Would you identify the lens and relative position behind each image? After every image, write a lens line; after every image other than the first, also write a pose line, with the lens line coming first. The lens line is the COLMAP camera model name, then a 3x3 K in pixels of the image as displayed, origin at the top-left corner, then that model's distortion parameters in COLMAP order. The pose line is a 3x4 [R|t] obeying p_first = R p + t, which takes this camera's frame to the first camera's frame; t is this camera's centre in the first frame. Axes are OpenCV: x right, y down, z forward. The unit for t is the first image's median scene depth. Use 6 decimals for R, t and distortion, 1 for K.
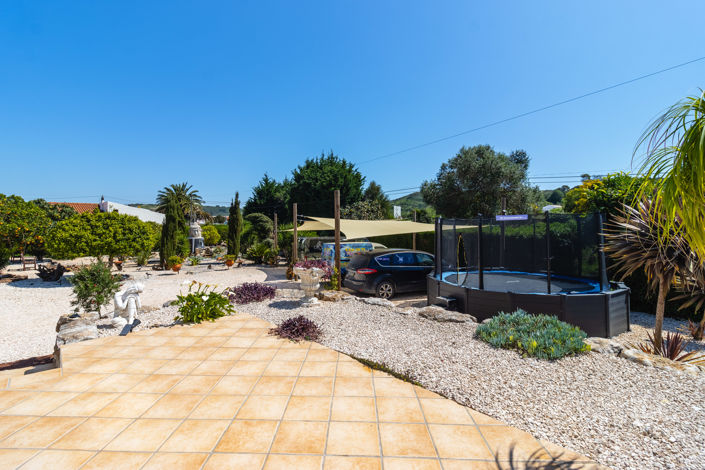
lens RADIAL K [[325.2, 0, 349.5], [0, 325.2, 229.5], [0, 0, 1]] dist [0.000555, 0.000628]
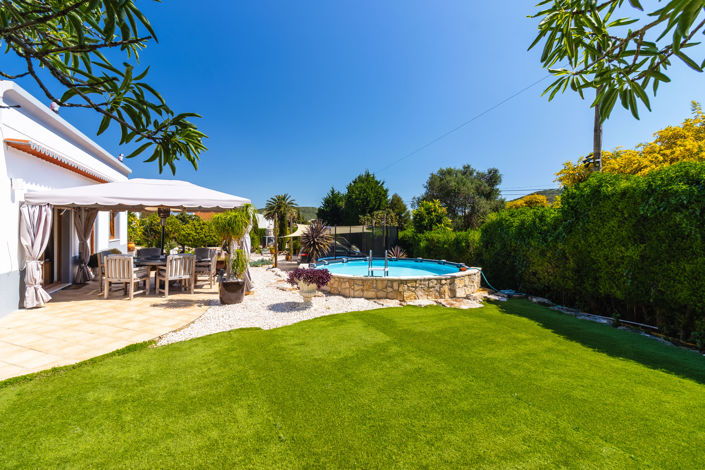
lens RADIAL K [[325.2, 0, 350.9], [0, 325.2, 232.0], [0, 0, 1]] dist [0.000555, 0.000628]
pose [[0.945179, 0.013962, -0.326255, 0.423631], [-0.013396, 0.999902, 0.003981, -0.005565], [0.326278, 0.000608, 0.945274, -0.316224]]
